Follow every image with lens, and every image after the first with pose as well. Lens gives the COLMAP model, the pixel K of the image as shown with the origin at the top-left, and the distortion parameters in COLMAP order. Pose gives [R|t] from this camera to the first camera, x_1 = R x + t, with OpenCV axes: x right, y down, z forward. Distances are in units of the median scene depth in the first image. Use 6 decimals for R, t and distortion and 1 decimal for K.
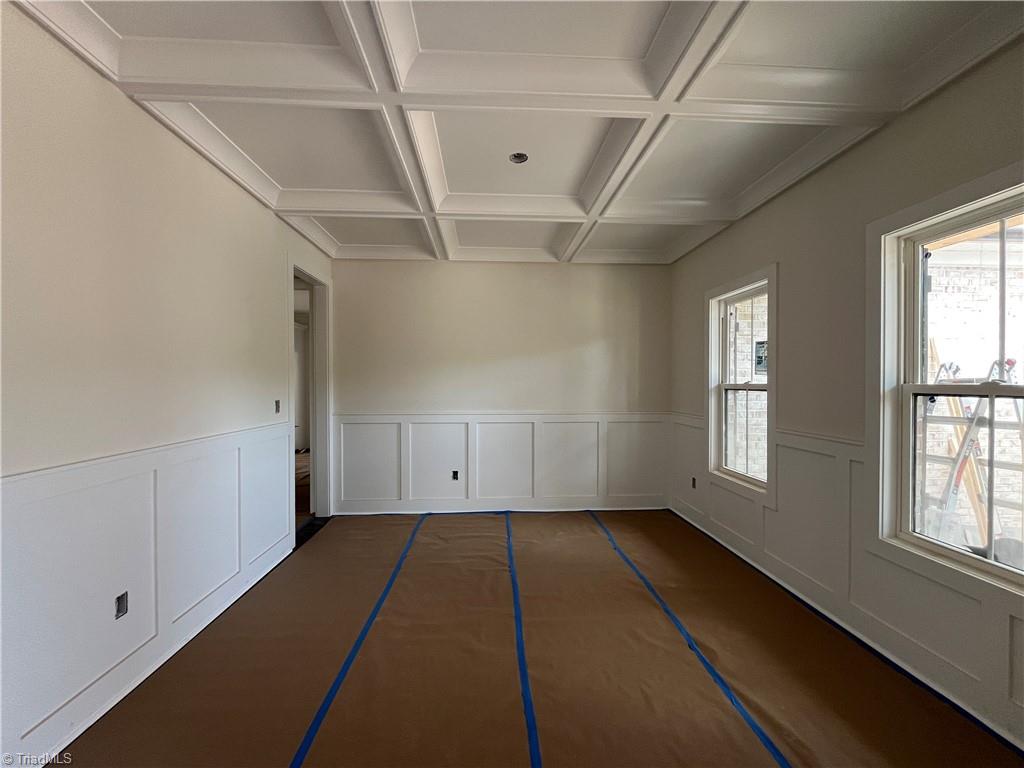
lens RADIAL K [[416.2, 0, 512.0], [0, 416.2, 384.0], [0, 0, 1]] dist [-0.000519, 0.000171]
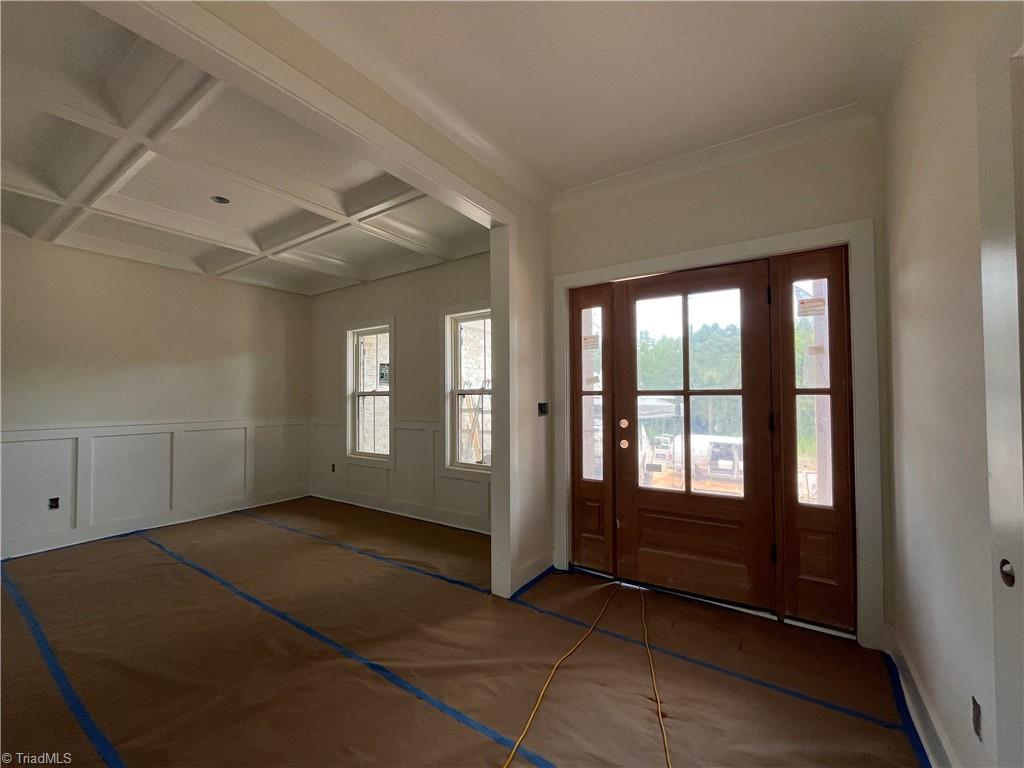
lens RADIAL K [[416.2, 0, 512.0], [0, 416.2, 384.0], [0, 0, 1]] dist [-0.000519, 0.000171]
pose [[0.601879, 0.017424, 0.798397, -0.331982], [0.009826, 0.999525, -0.029221, 0.021863], [-0.798527, 0.025432, 0.601422, -0.292227]]
